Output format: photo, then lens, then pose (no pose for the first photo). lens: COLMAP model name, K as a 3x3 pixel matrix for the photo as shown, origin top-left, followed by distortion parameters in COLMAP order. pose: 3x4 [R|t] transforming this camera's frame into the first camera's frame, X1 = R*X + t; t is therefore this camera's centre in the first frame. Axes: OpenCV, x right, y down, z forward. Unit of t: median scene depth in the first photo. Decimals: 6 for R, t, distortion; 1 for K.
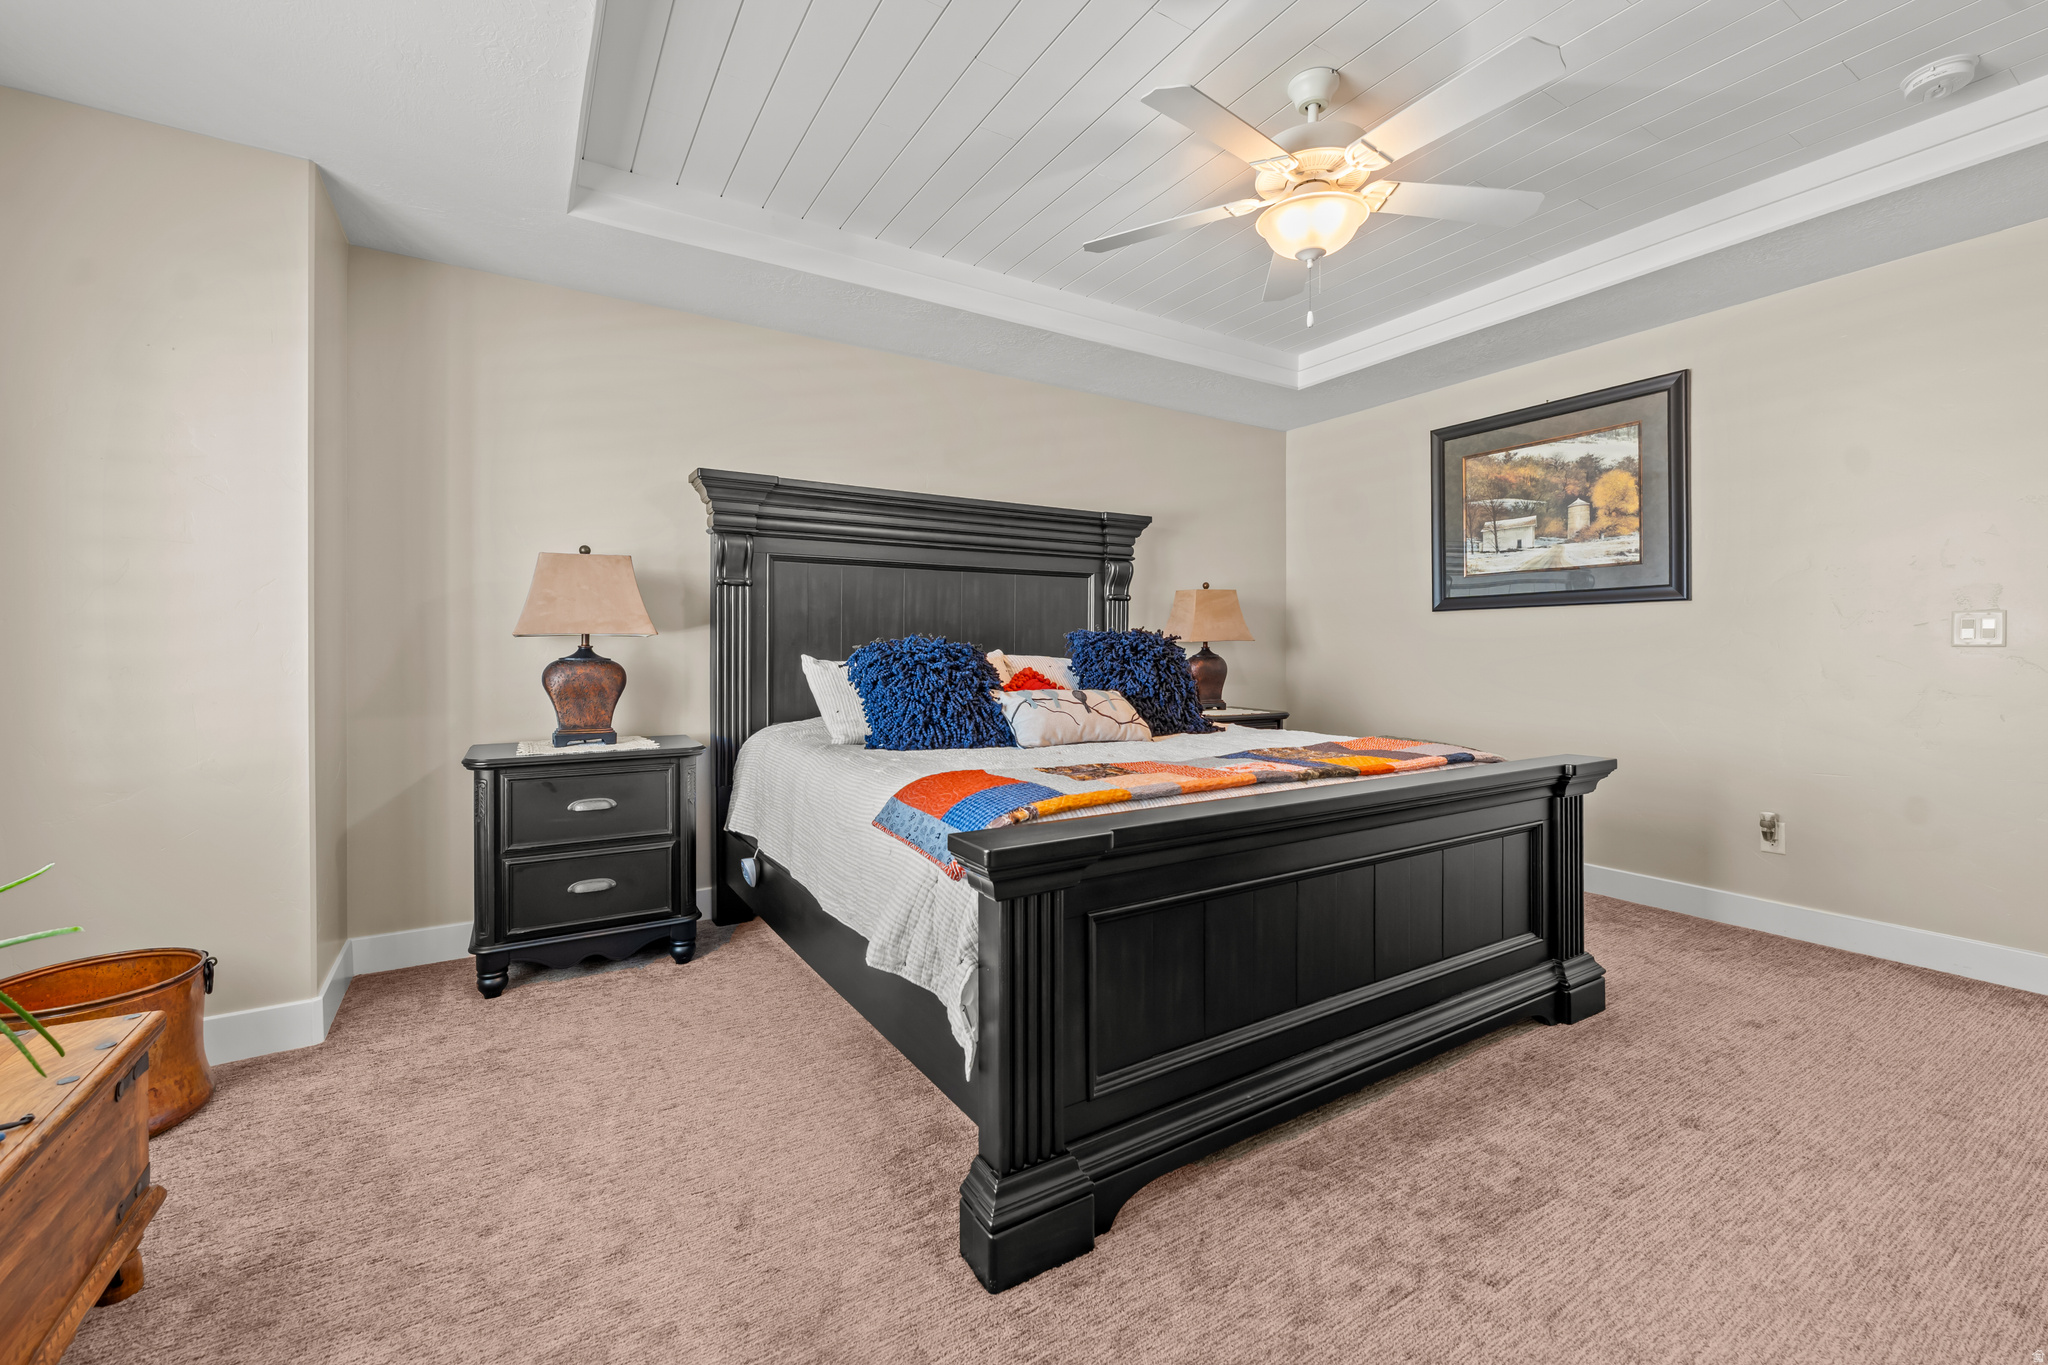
lens RADIAL K [[792.3, 0, 952.0], [0, 792.3, 658.5], [0, 0, 1]] dist [-0.000797, -0.000010]
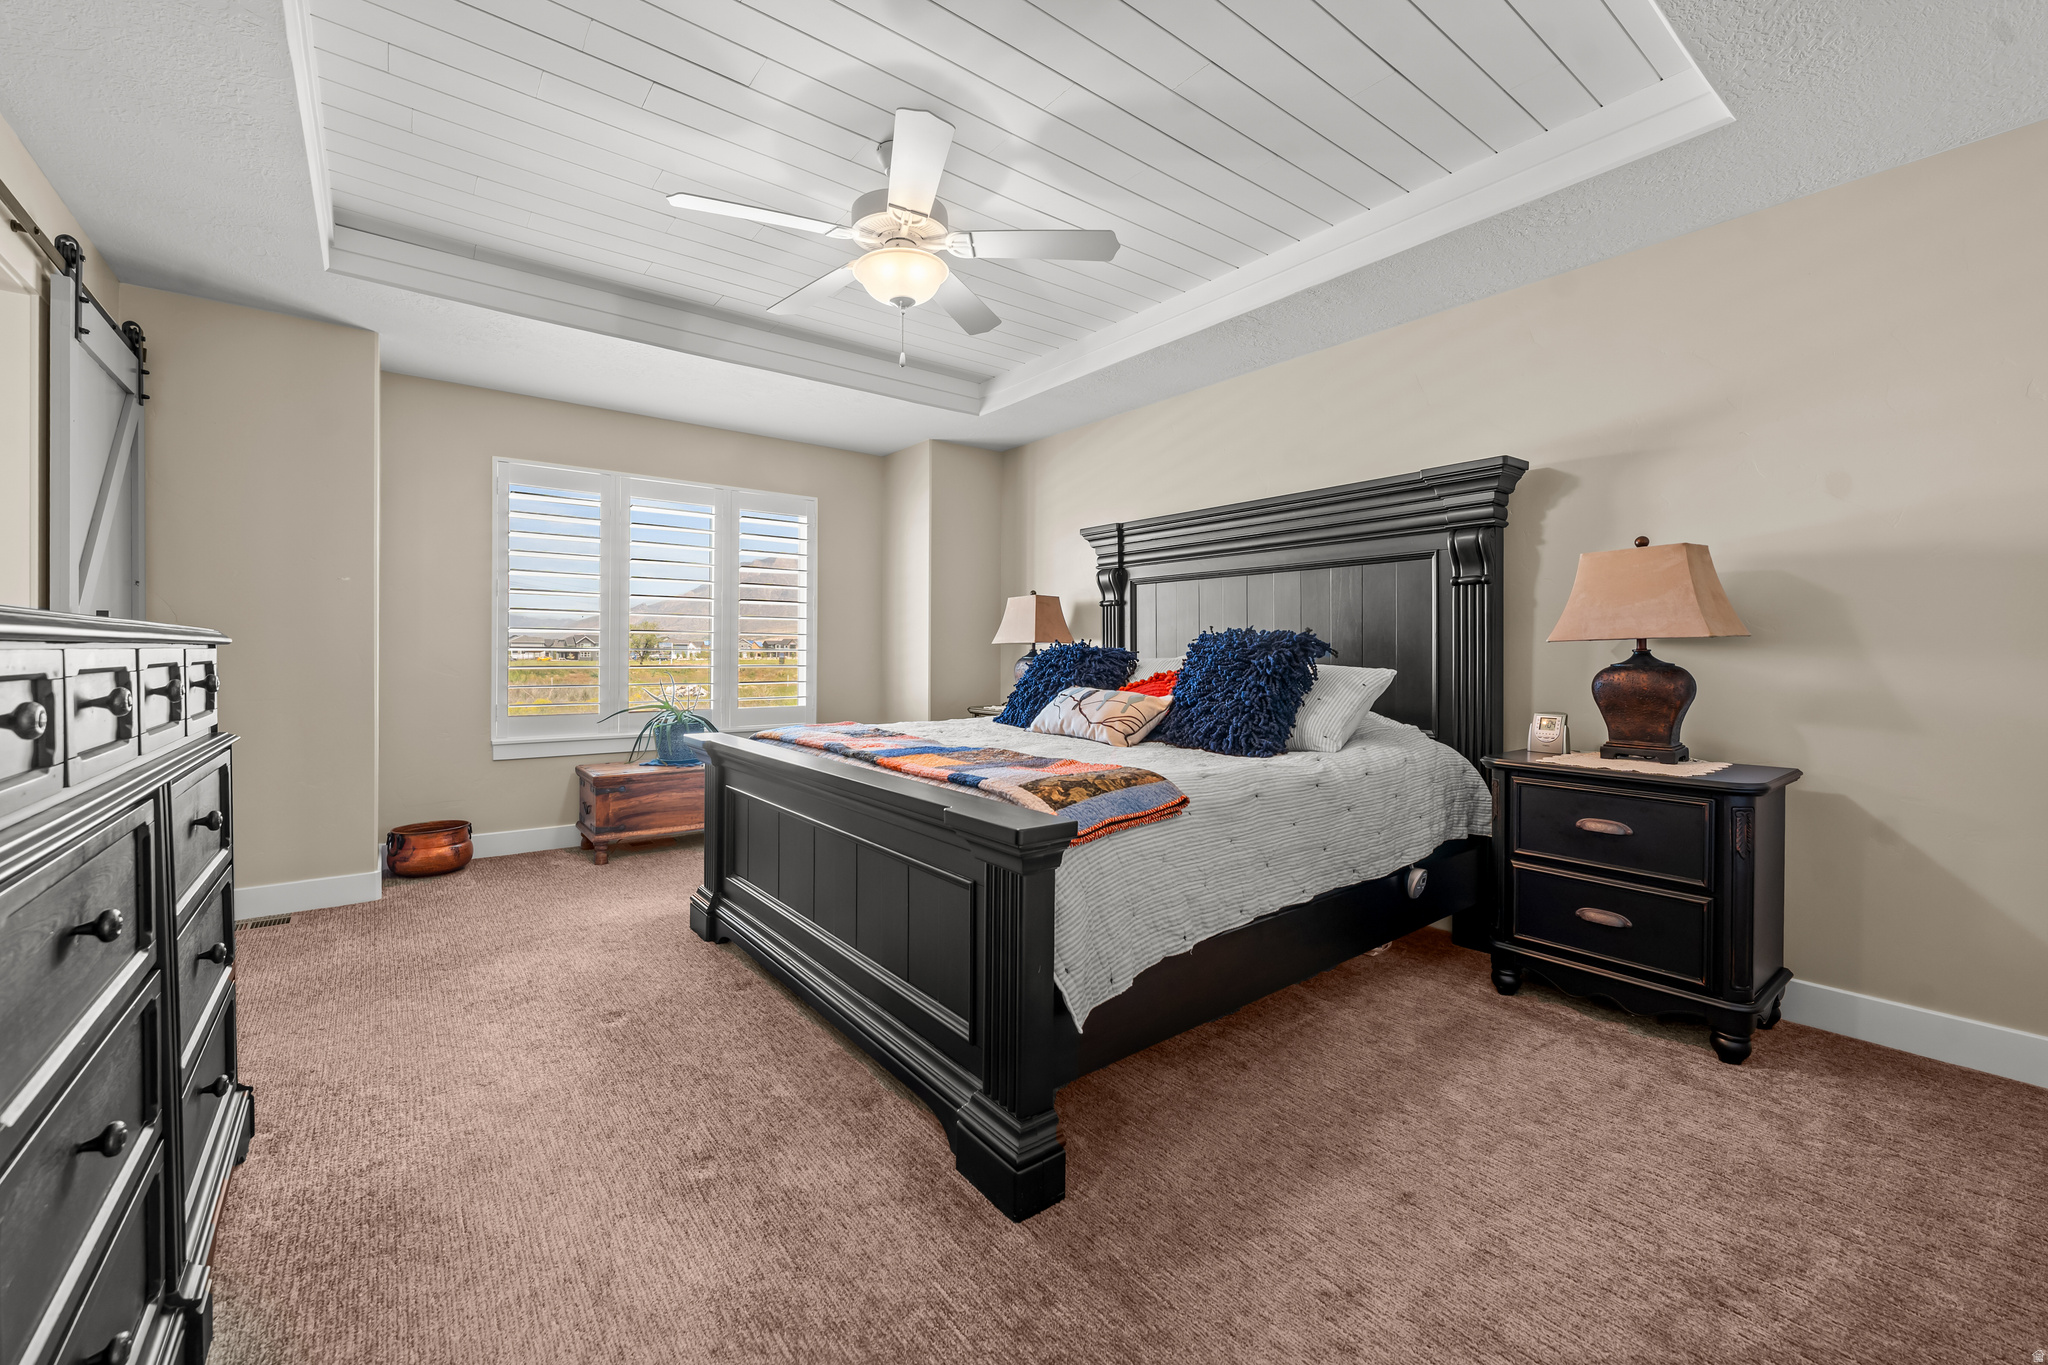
lens RADIAL K [[824.0, 0, 1018.5], [0, 824.0, 661.9], [0, 0, 1]] dist [-0.000945, -0.000125]
pose [[0.142932, 0.009683, -0.989685, 0.436100], [-0.010951, 0.999906, 0.008202, -0.003119], [0.989672, 0.009665, 0.143025, 0.246740]]
